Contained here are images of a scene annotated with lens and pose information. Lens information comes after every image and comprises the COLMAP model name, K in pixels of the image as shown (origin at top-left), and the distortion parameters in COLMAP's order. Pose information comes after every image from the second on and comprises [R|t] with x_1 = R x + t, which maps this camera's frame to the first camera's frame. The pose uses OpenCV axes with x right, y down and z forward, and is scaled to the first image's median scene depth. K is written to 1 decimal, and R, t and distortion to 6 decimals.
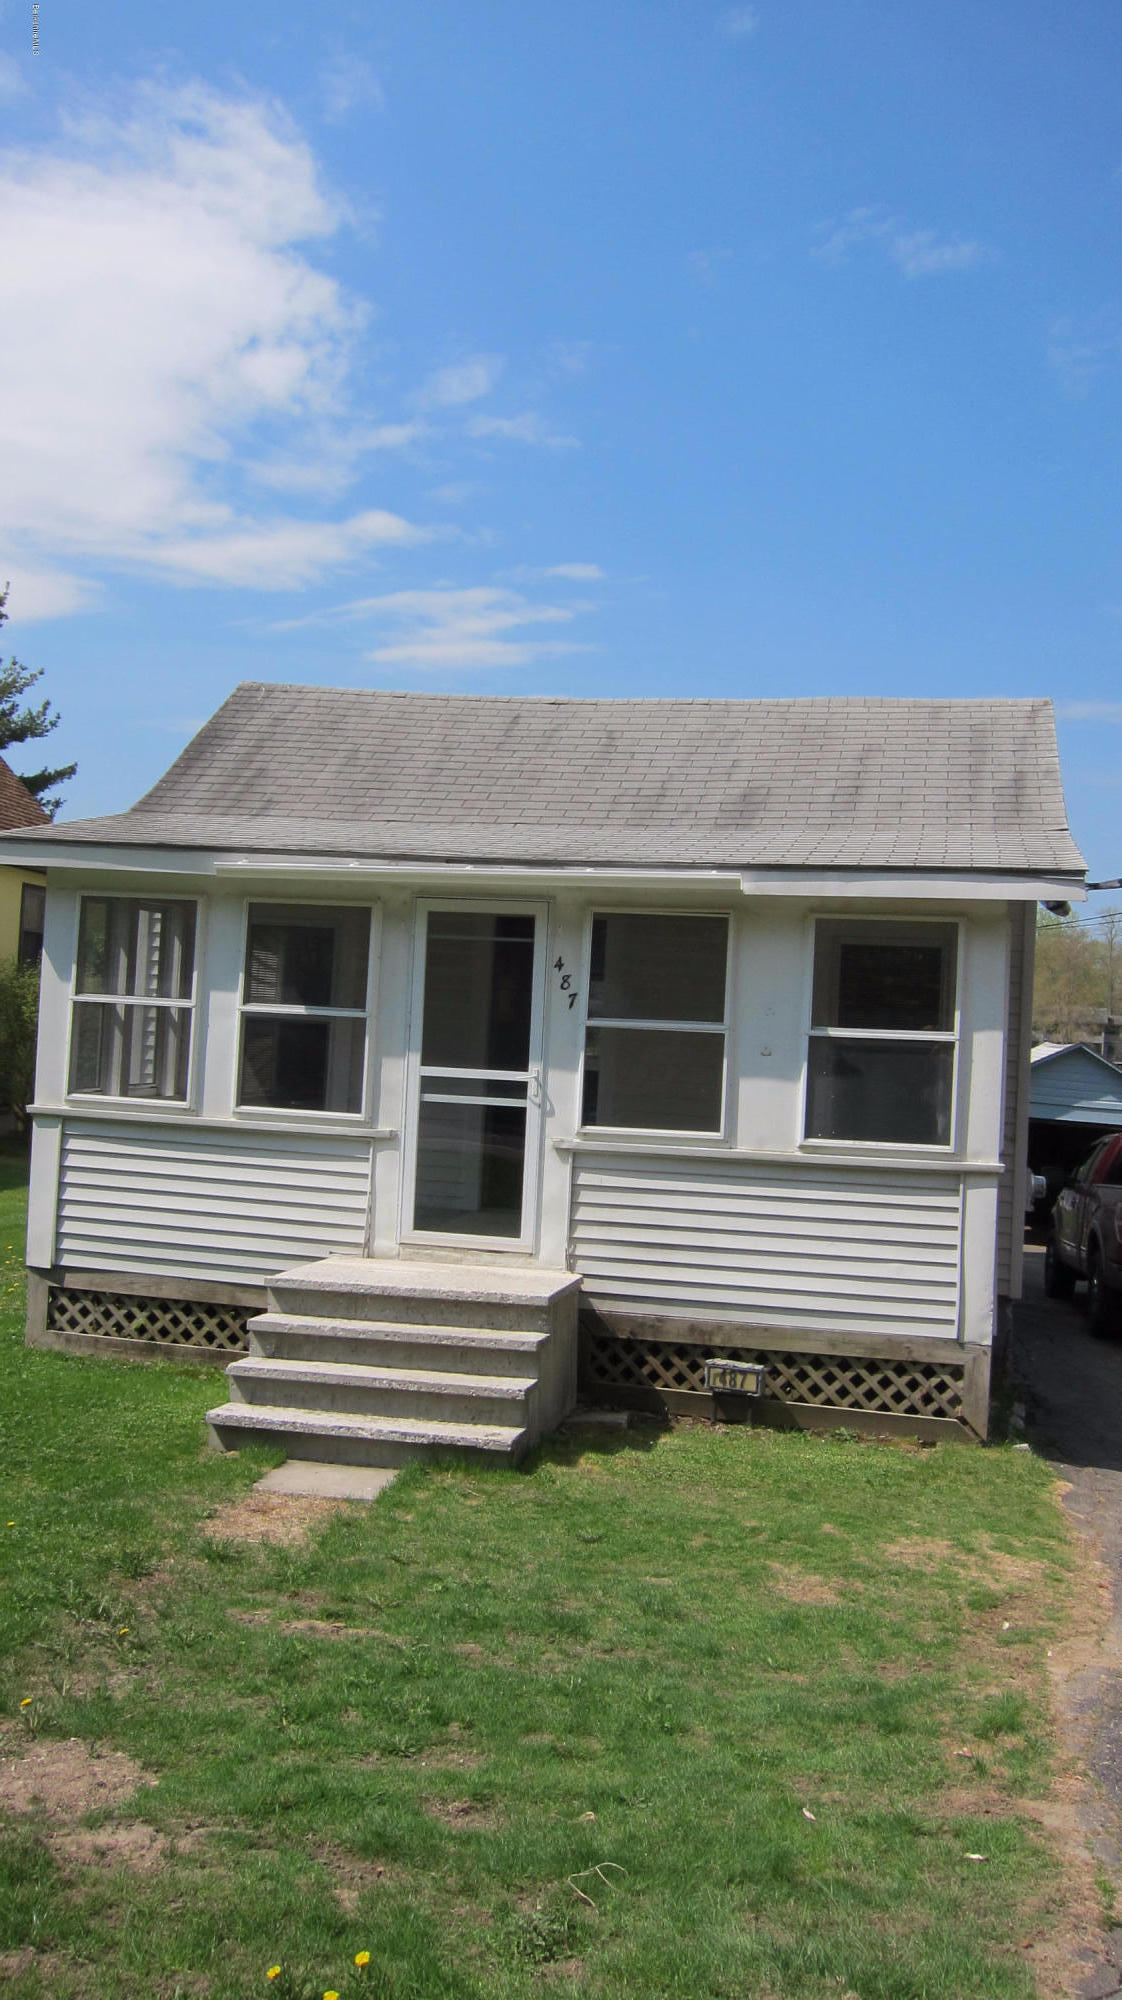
lens RADIAL K [[1661.6, 0, 573.2], [0, 1661.6, 998.9], [0, 0, 1]] dist [-0.064513, -0.013207]
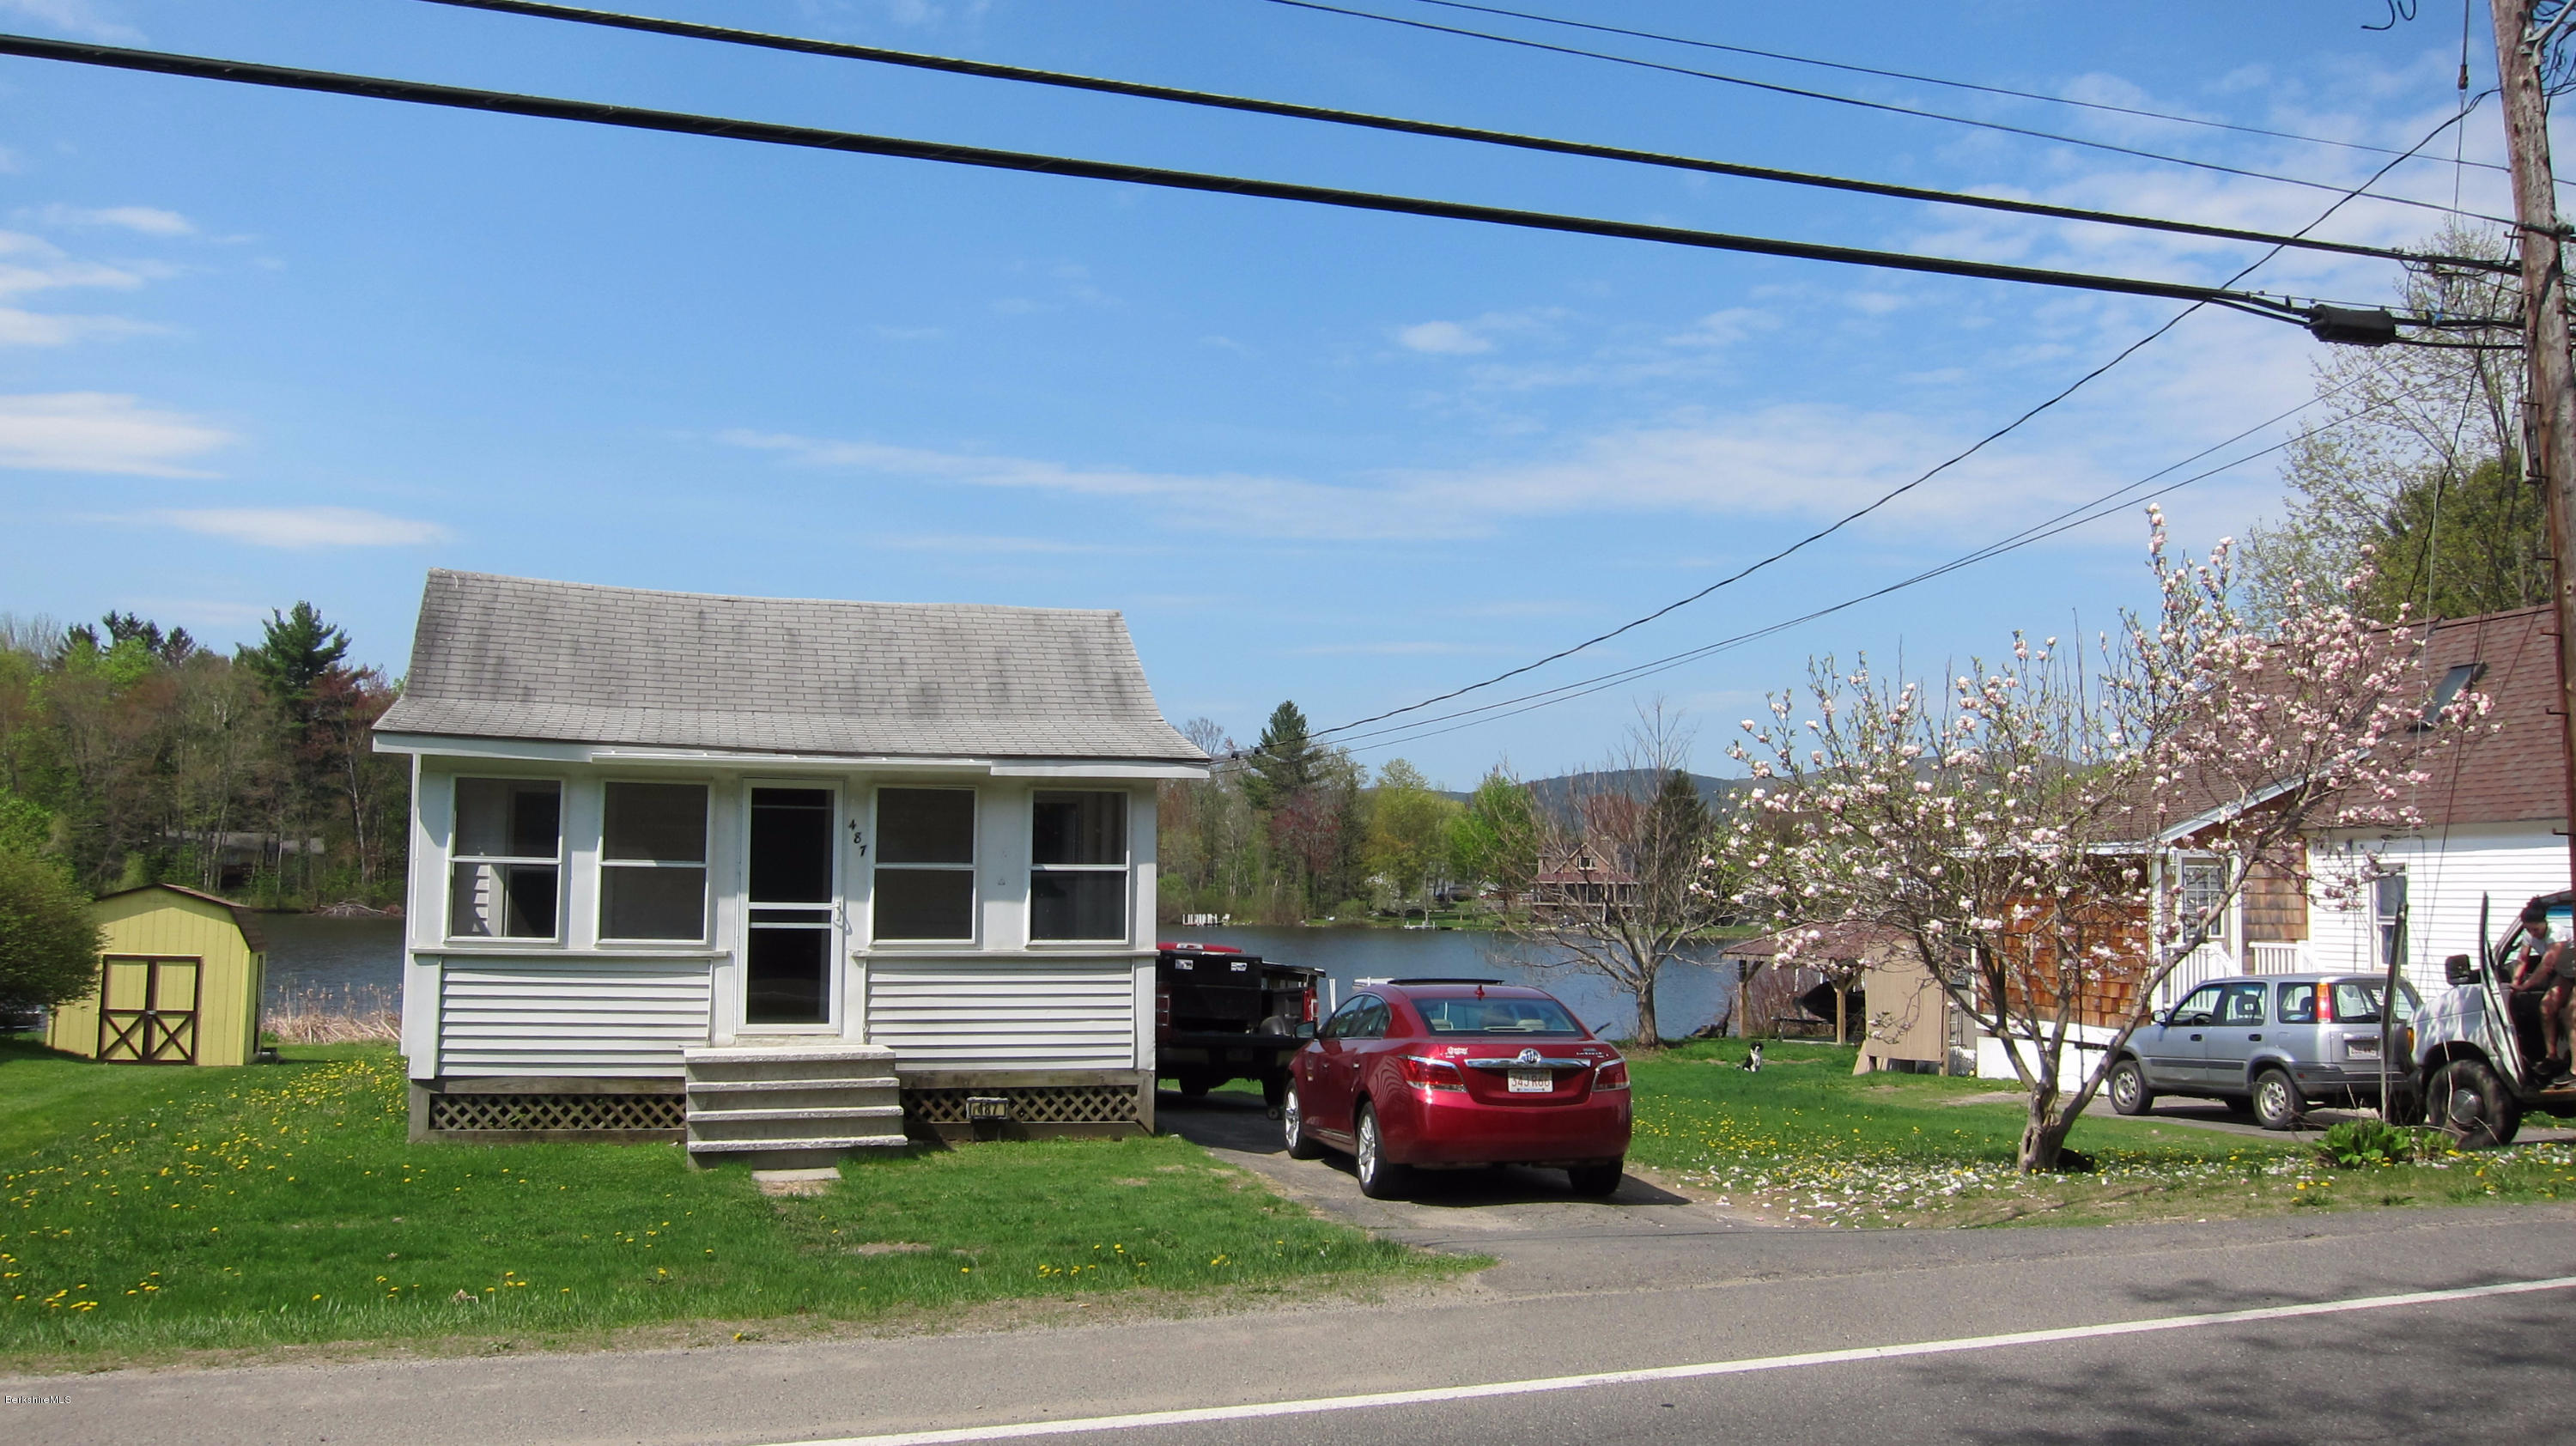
lens RADIAL K [[2140.1, 0, 1283.9], [0, 2140.1, 722.4], [0, 0, 1]] dist [-0.064513, -0.013207]
pose [[0.882501, -0.002143, 0.470305, -0.533905], [0.023559, 0.998936, -0.039656, -0.027435], [-0.469720, 0.046076, 0.881612, -0.759372]]
